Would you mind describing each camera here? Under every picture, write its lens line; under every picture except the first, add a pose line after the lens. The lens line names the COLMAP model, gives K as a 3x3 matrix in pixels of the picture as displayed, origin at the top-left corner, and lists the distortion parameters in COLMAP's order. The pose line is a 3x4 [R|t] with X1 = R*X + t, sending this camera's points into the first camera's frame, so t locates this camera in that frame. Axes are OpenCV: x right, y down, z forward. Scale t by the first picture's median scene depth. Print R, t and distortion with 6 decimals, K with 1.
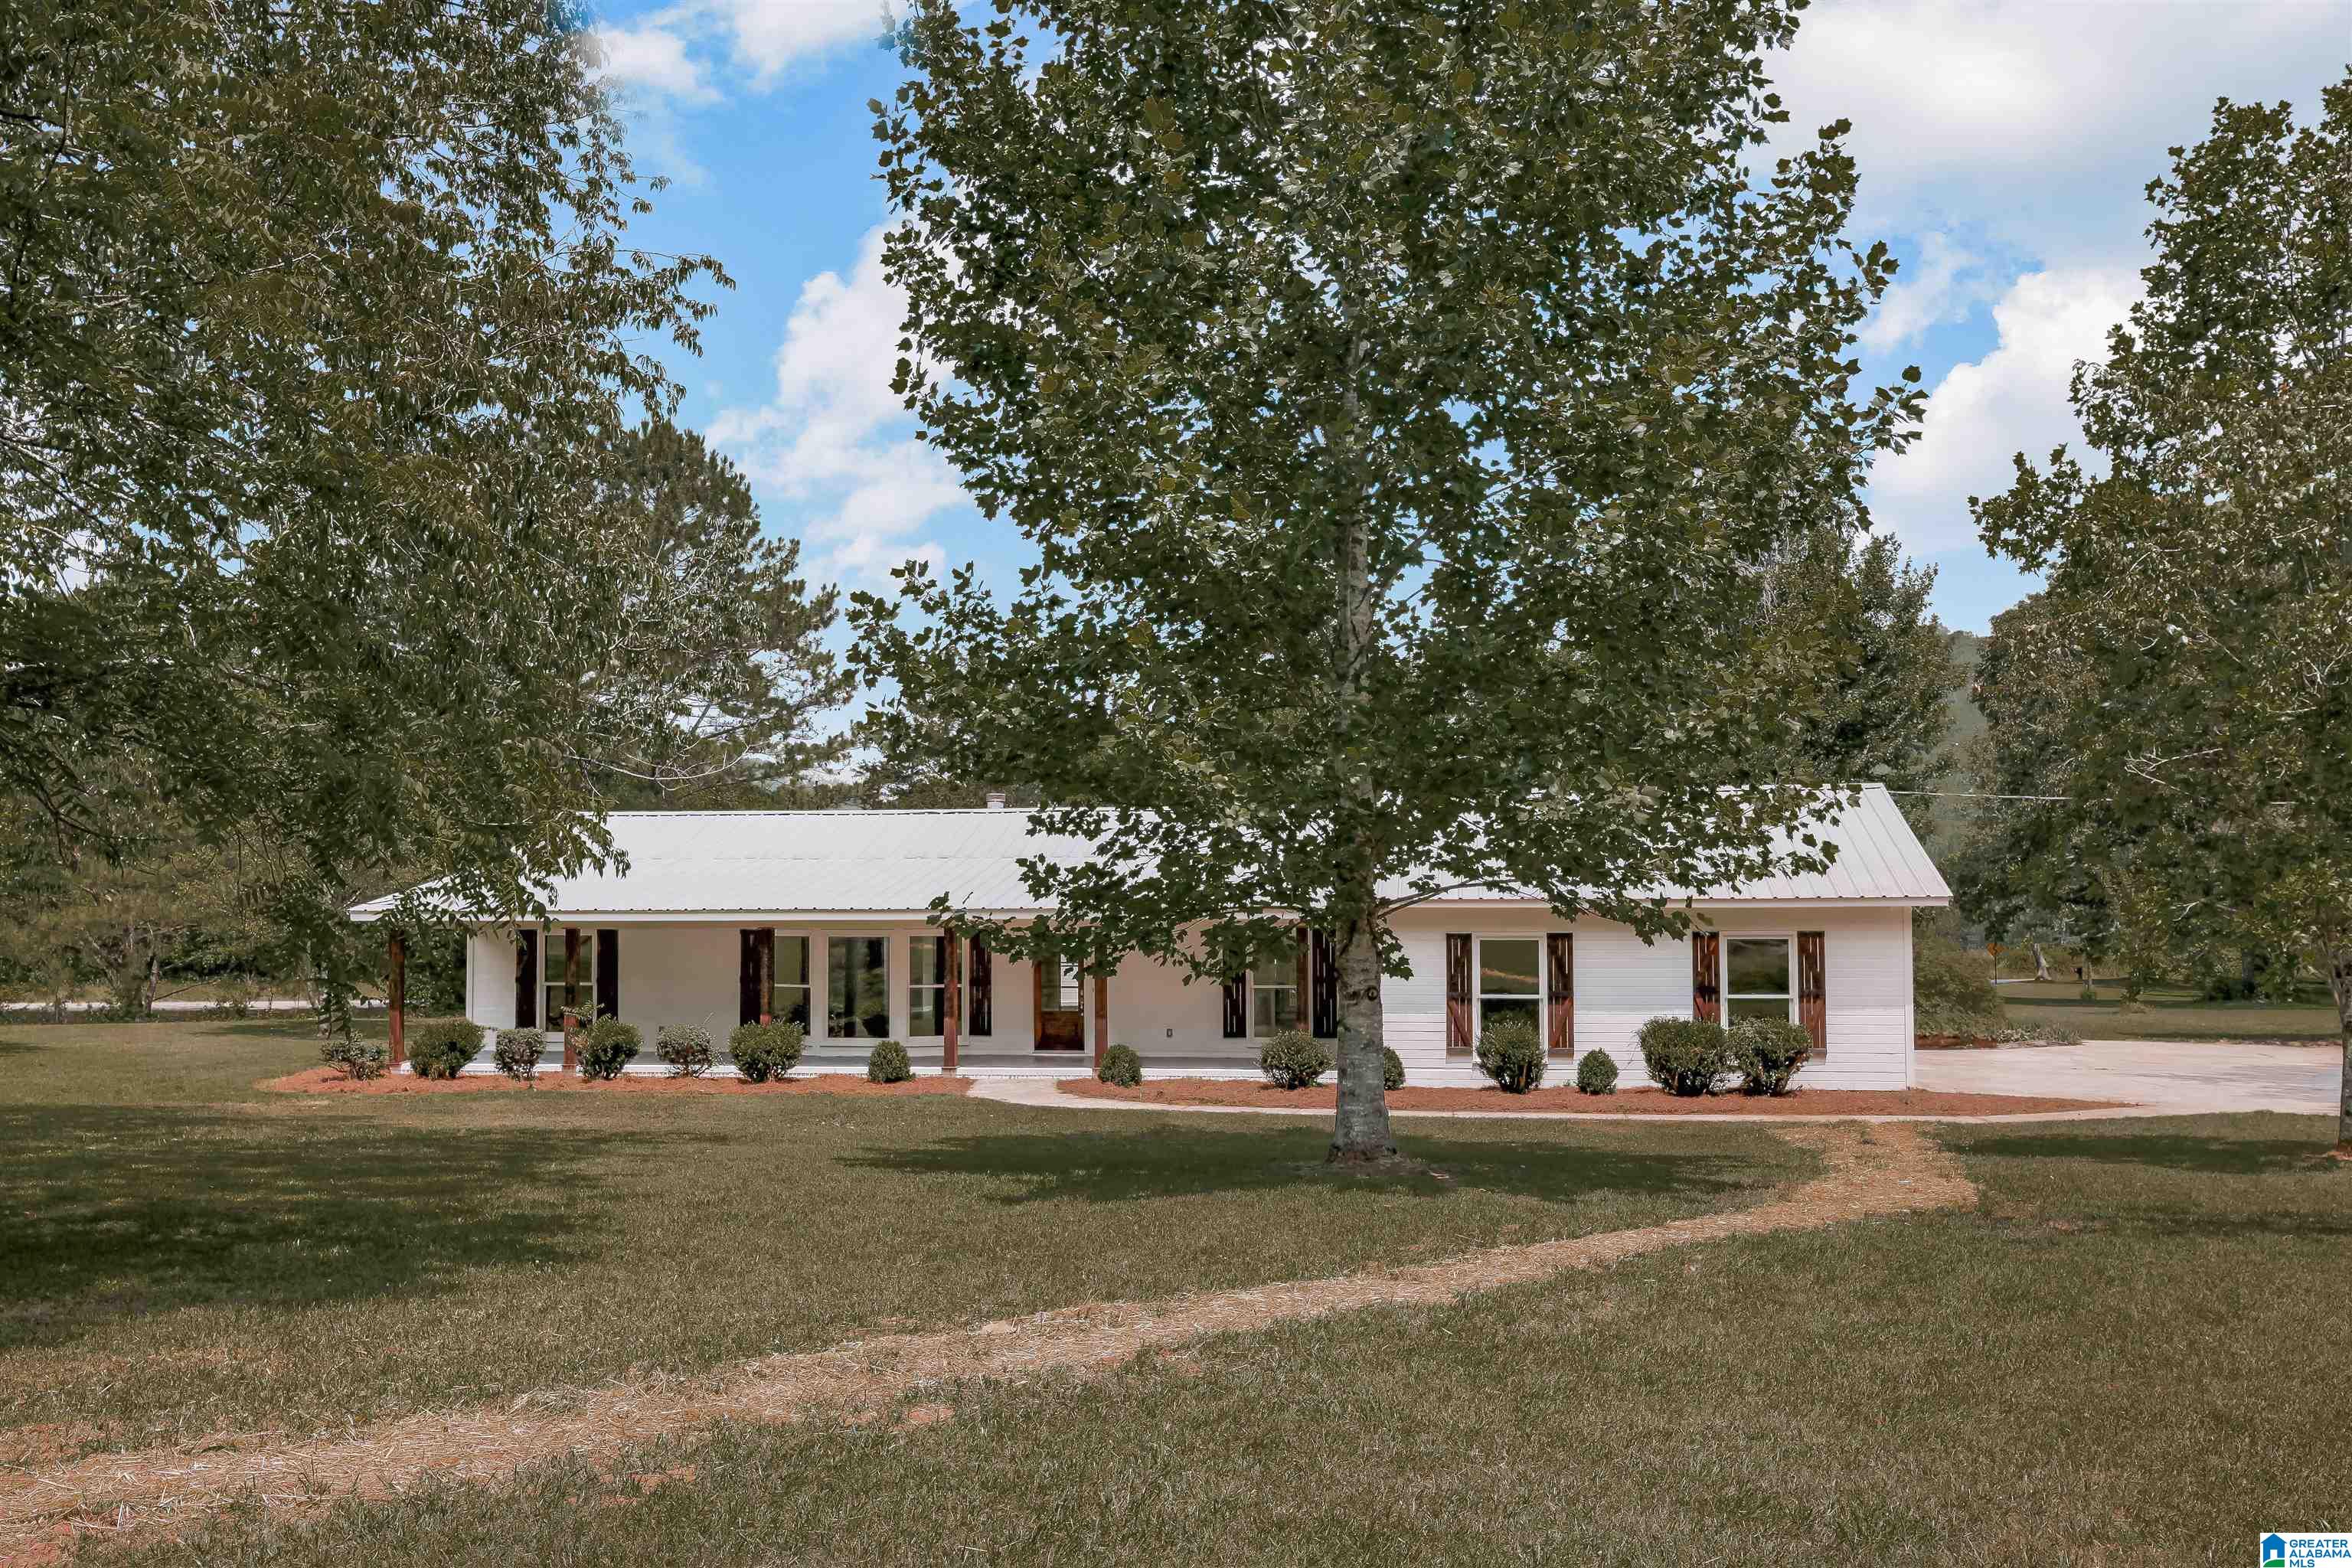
lens RADIAL K [[1901.7, 0, 1176.0], [0, 1901.7, 784.0], [0, 0, 1]] dist [0.120264, -0.189055]
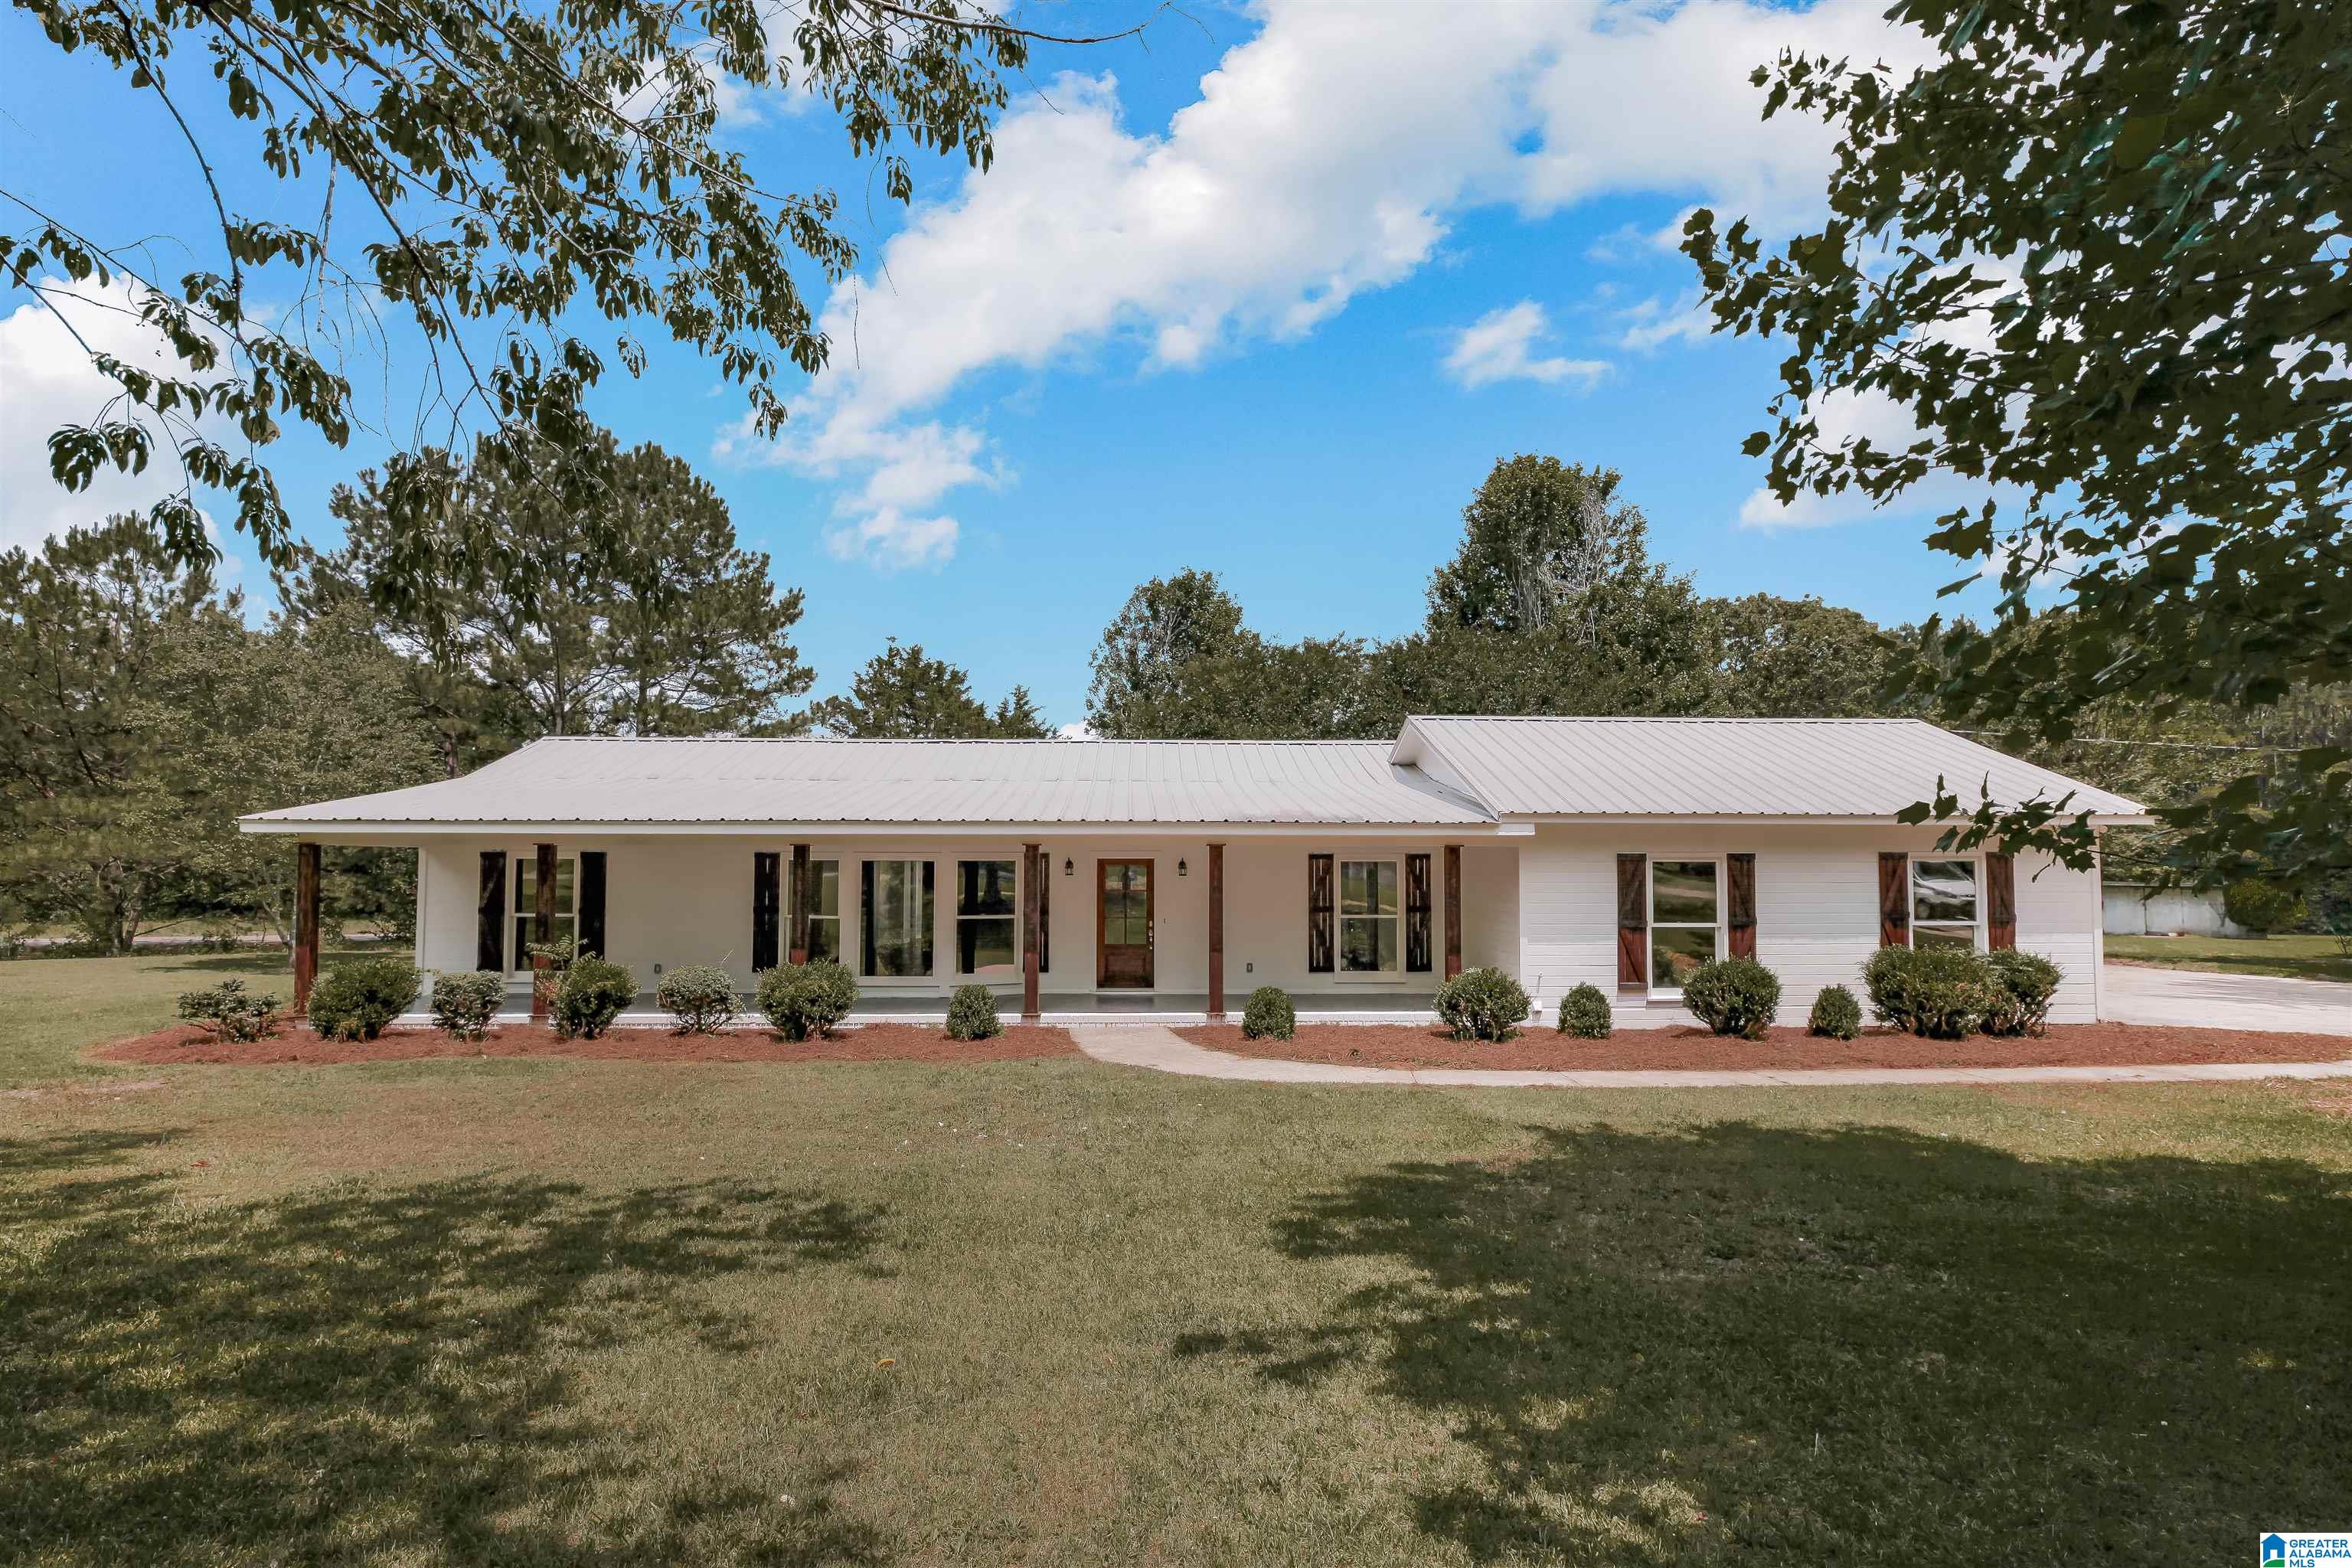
lens RADIAL K [[1087.6, 0, 1161.4], [0, 1087.6, 787.1], [0, 0, 1]] dist [0.009123, -0.000069]
pose [[0.981522, 0.019237, 0.190379, -0.144356], [-0.015911, 0.999693, -0.018984, 0.053566], [-0.190686, 0.015604, 0.981527, 0.486167]]
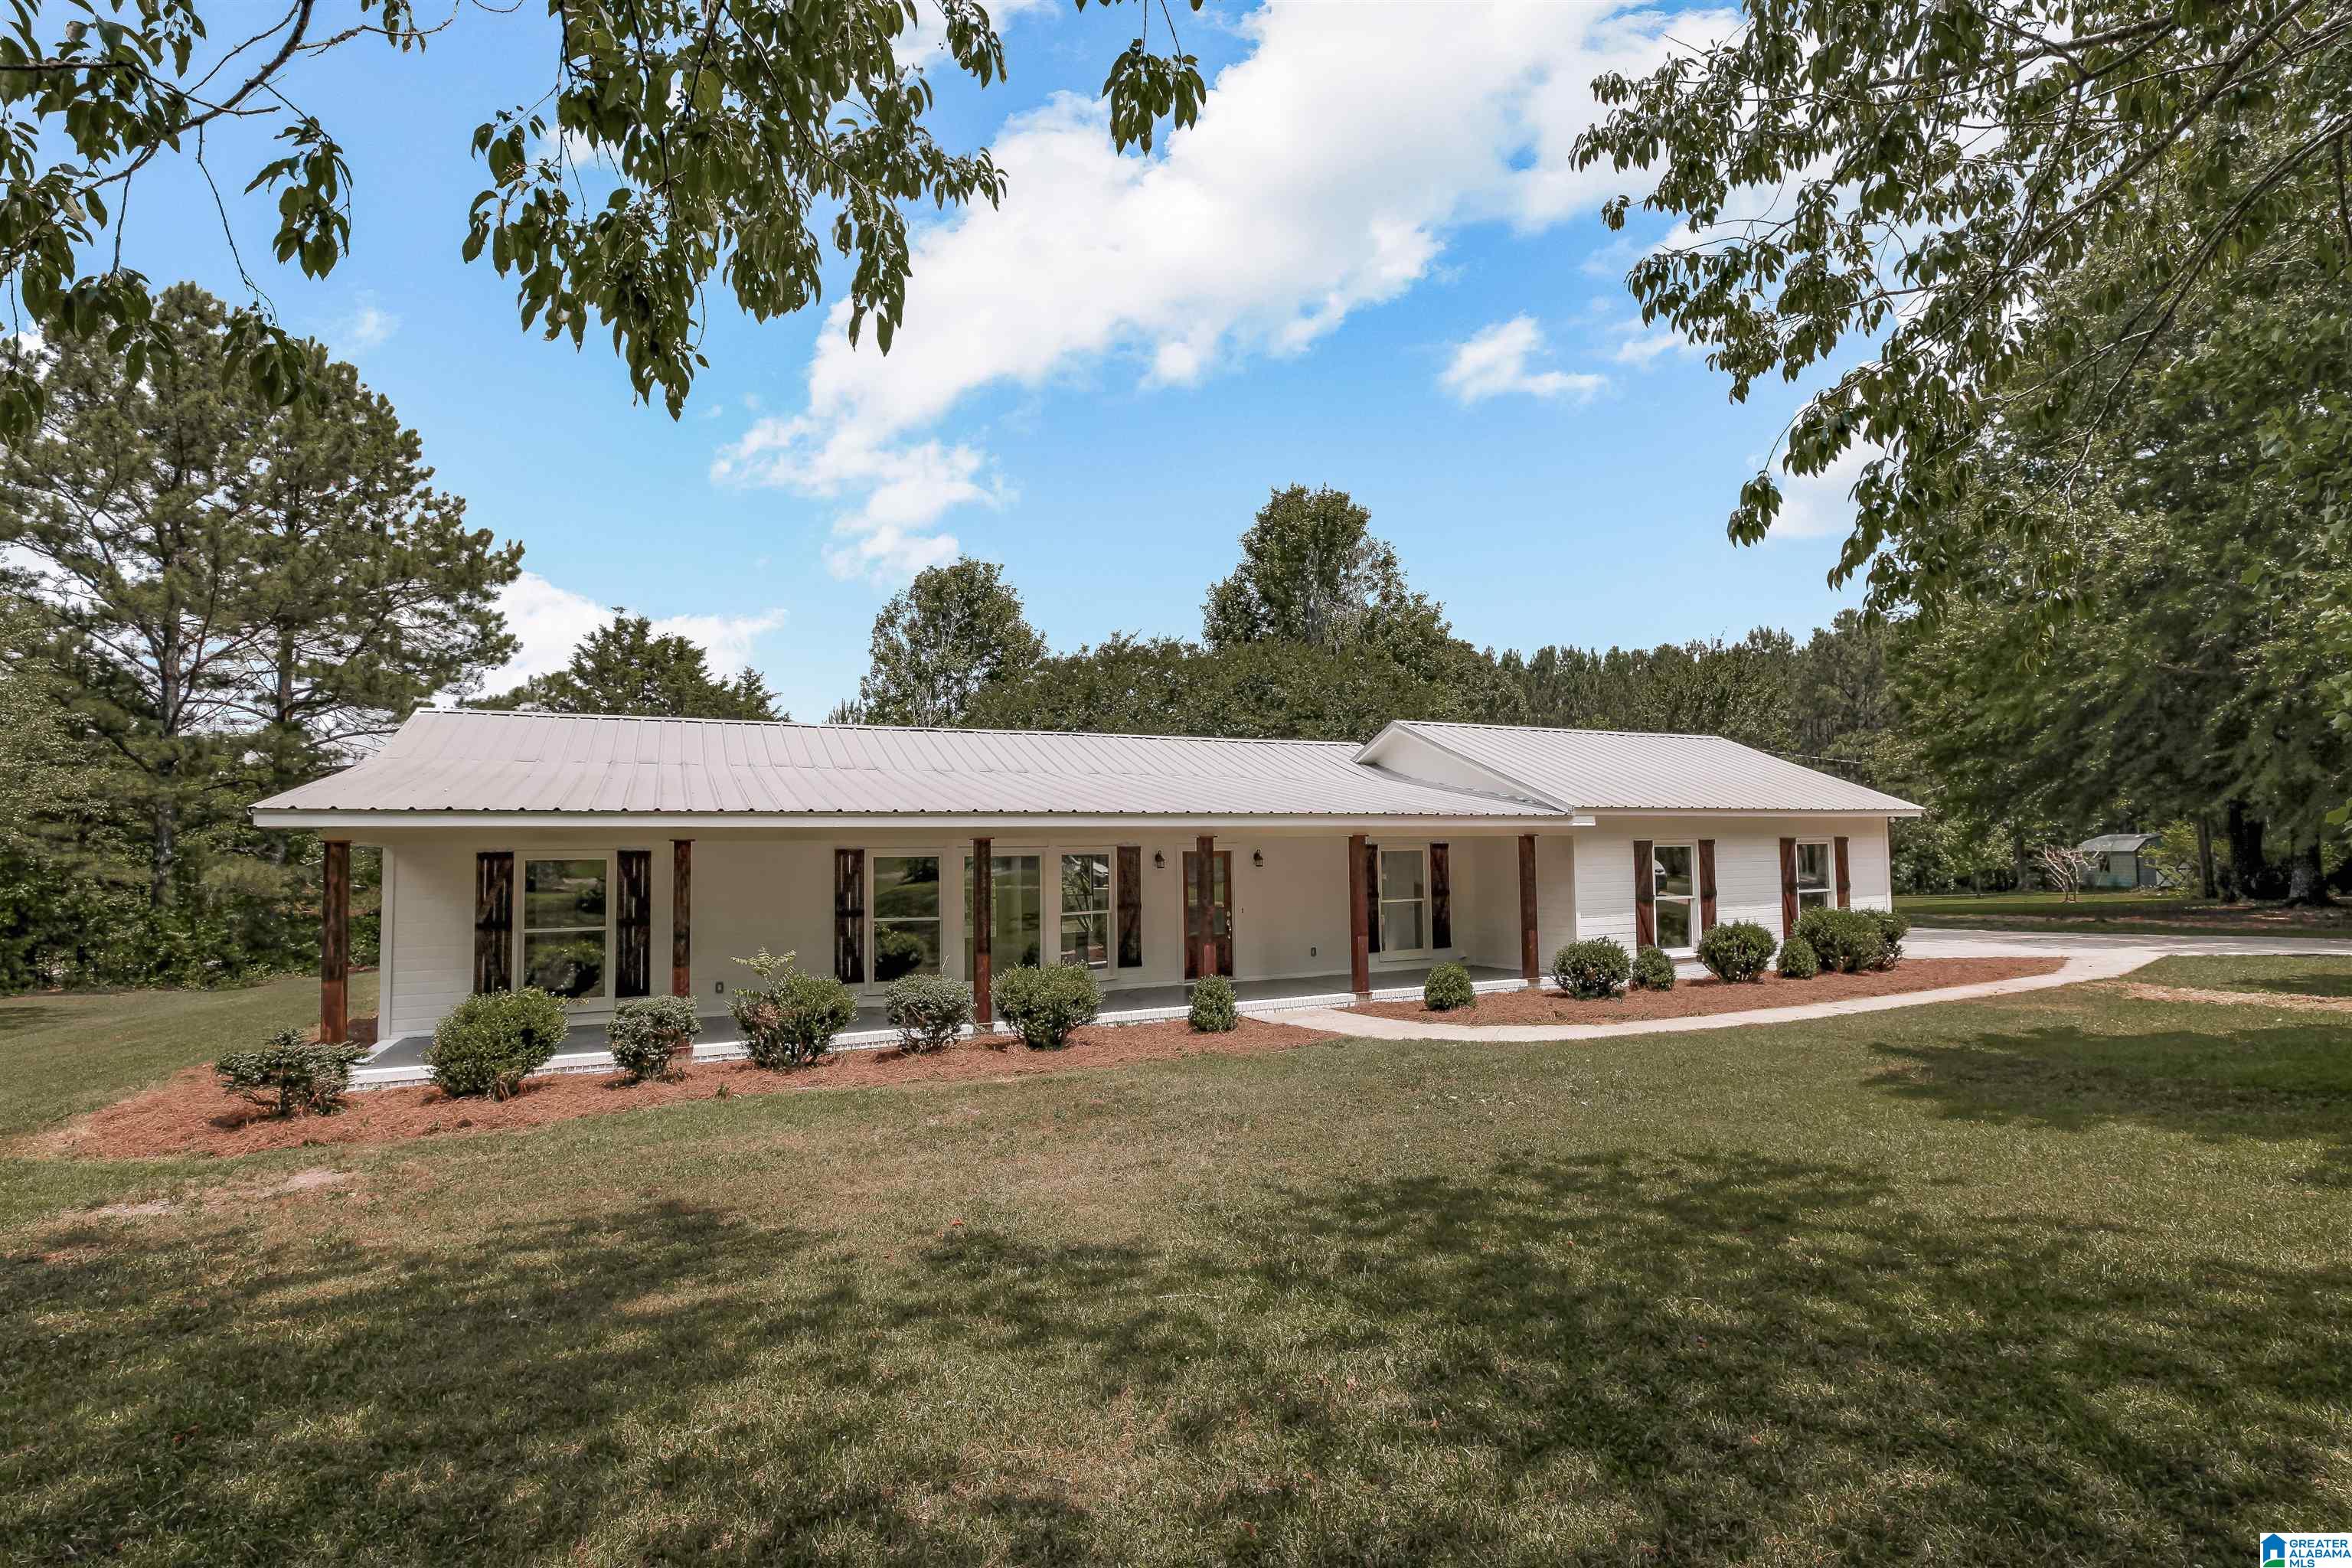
lens RADIAL K [[1106.9, 0, 1184.5], [0, 1106.9, 769.5], [0, 0, 1]] dist [-0.003197, -0.000225]
pose [[0.825301, 0.039011, 0.563343, -0.373942], [-0.017644, 0.998905, -0.043325, 0.061975], [-0.564417, 0.025817, 0.825086, 0.559956]]
